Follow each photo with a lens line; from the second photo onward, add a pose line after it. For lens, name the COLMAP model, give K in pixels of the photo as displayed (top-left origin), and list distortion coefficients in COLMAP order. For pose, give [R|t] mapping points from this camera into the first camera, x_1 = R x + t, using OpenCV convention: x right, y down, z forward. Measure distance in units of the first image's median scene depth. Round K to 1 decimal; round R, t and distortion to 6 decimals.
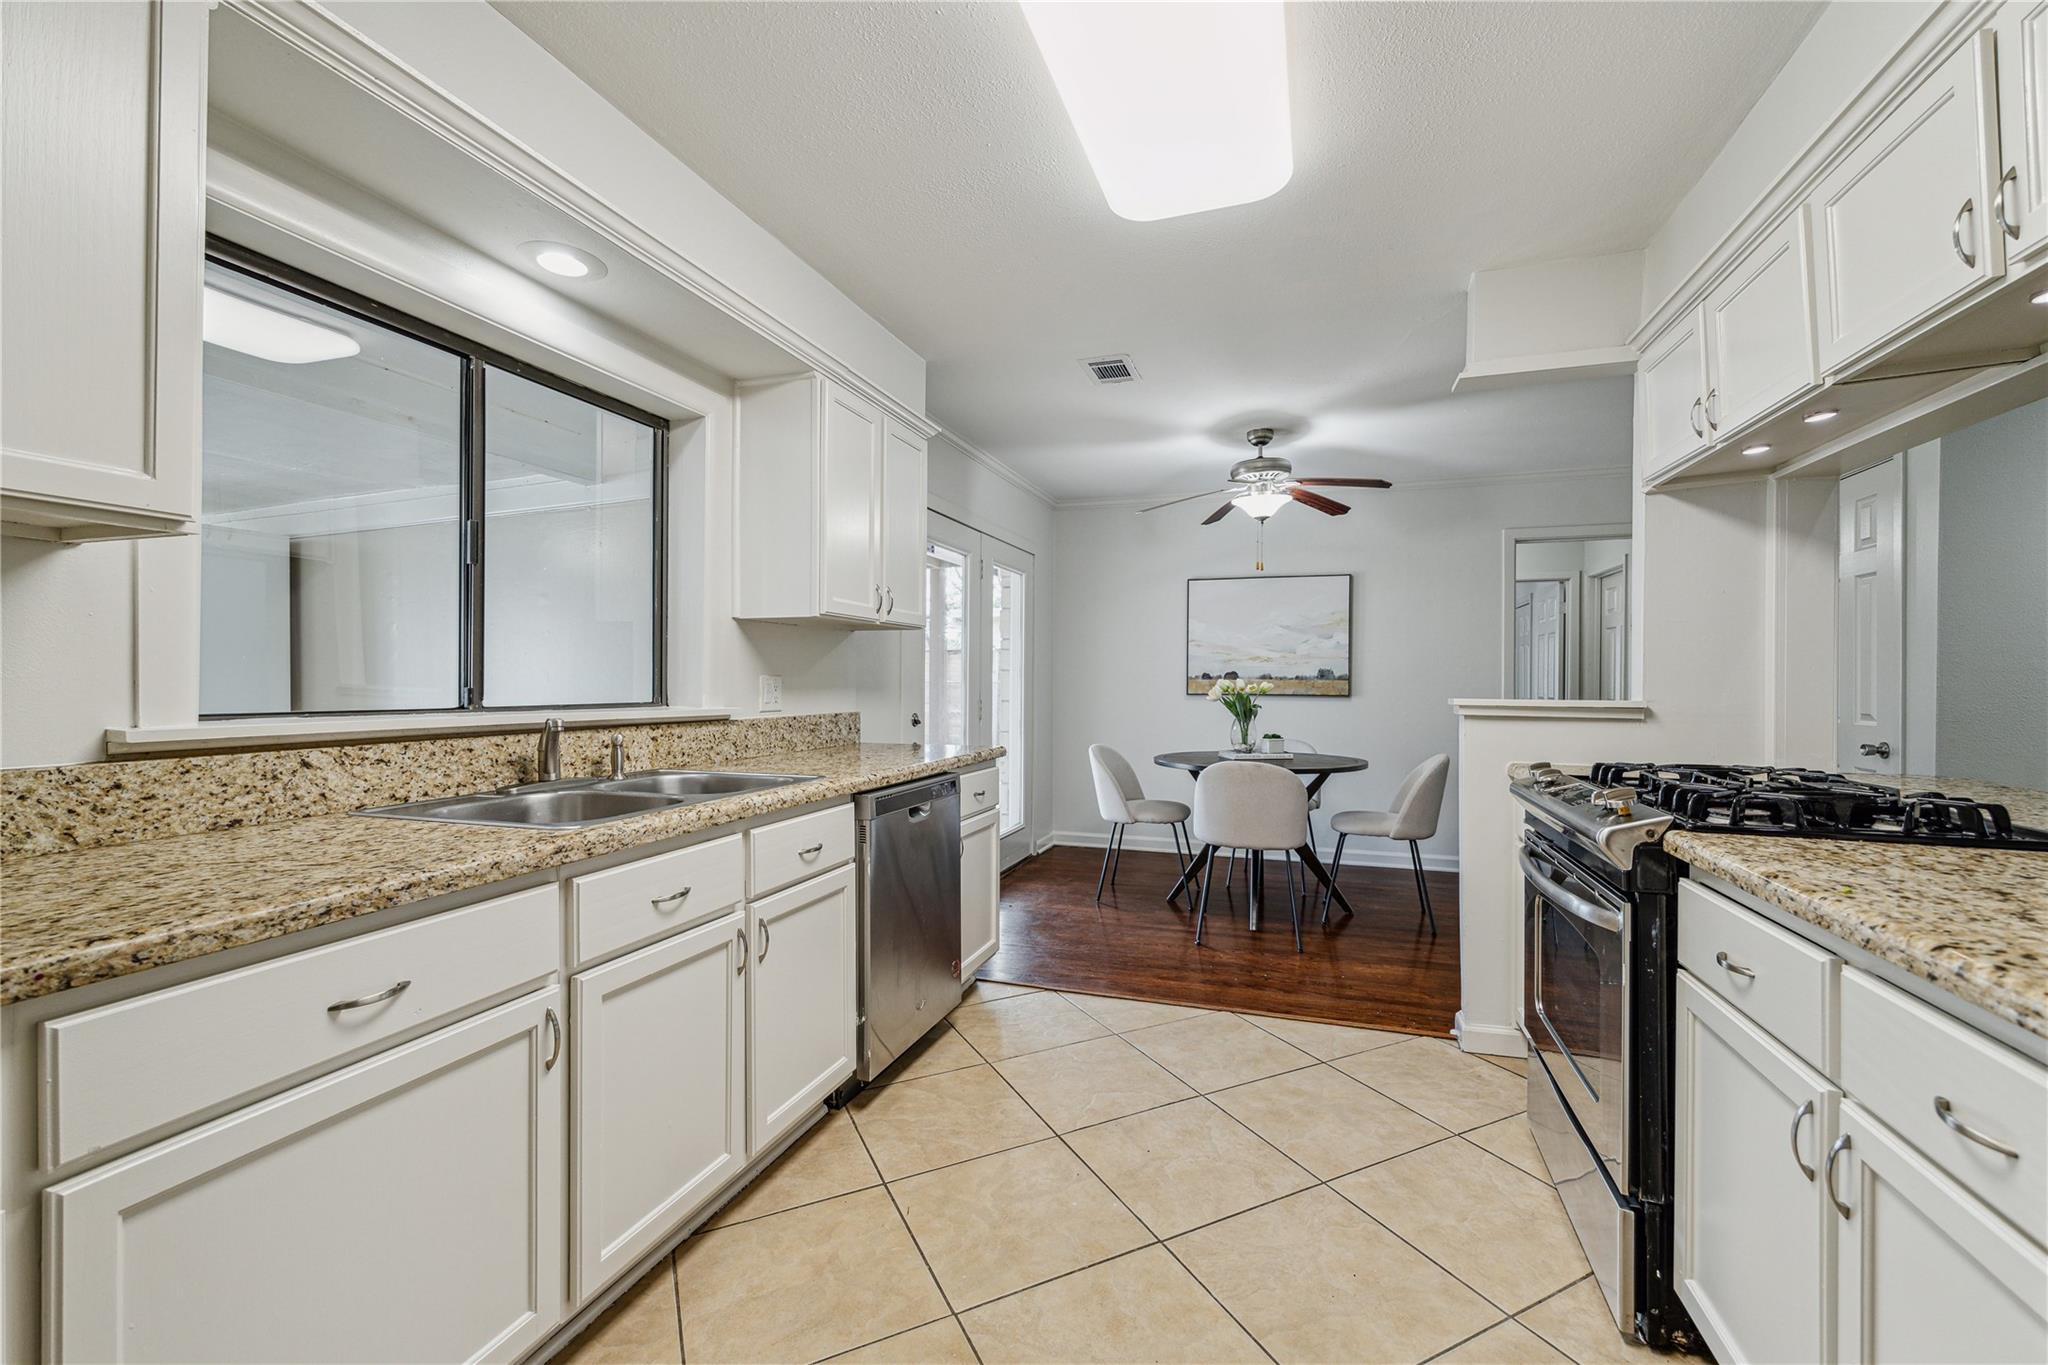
lens RADIAL K [[879.2, 0, 1027.0], [0, 879.2, 677.0], [0, 0, 1]] dist [0.000793, 0.000044]
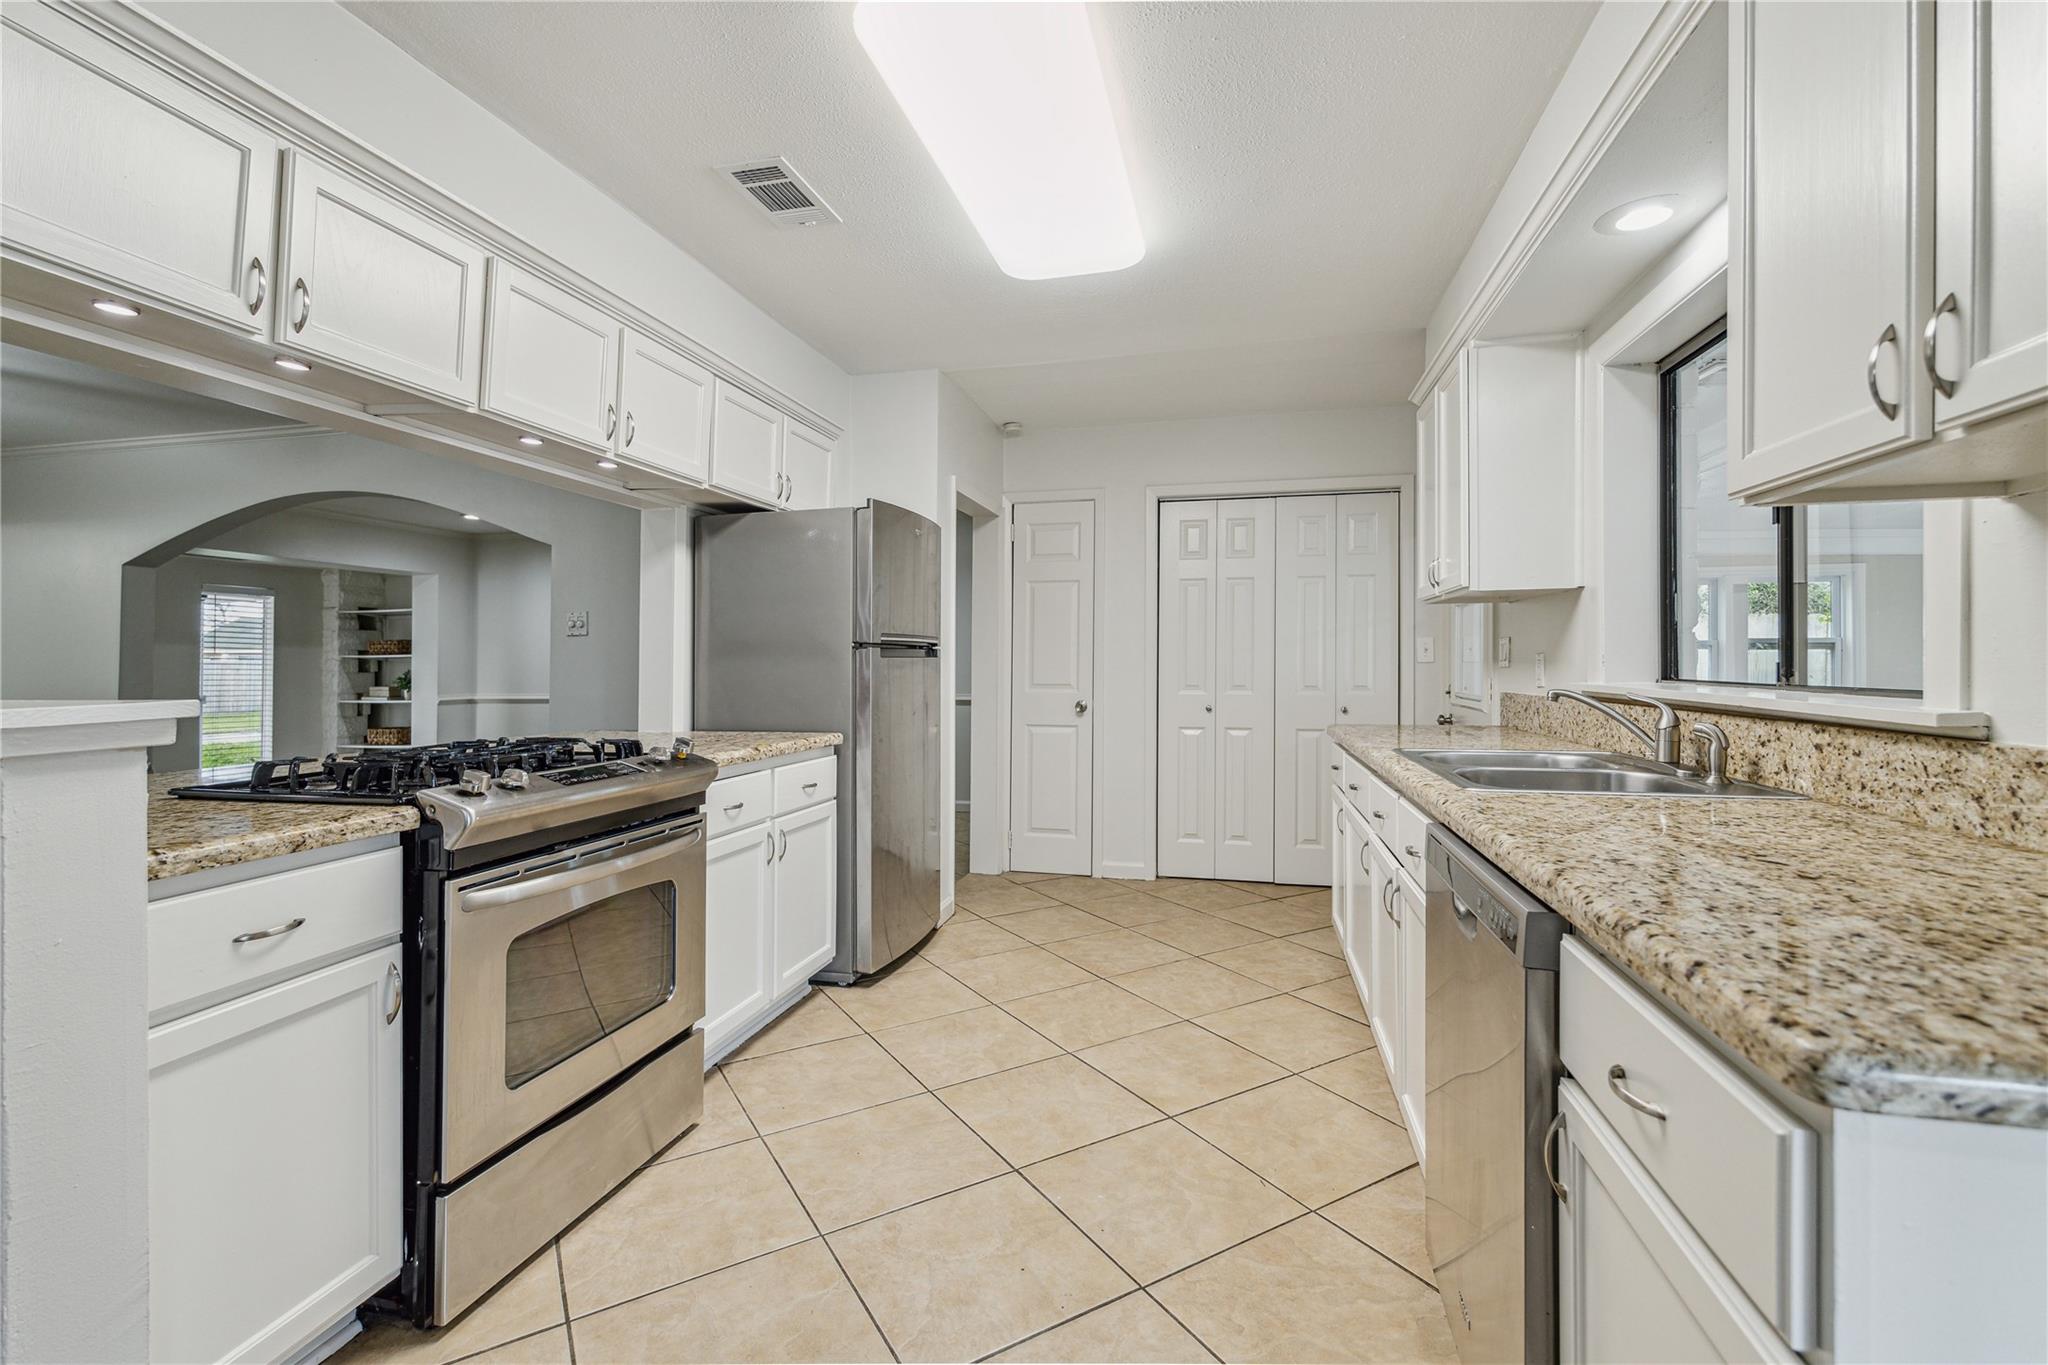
lens RADIAL K [[889.7, 0, 1022.6], [0, 889.7, 667.2], [0, 0, 1]] dist [0.000203, 0.000006]
pose [[-0.996028, 0.005040, -0.088899, 0.207181], [0.005032, 0.999987, 0.000316, 0.013908], [0.088899, -0.000133, -0.996041, 1.822435]]
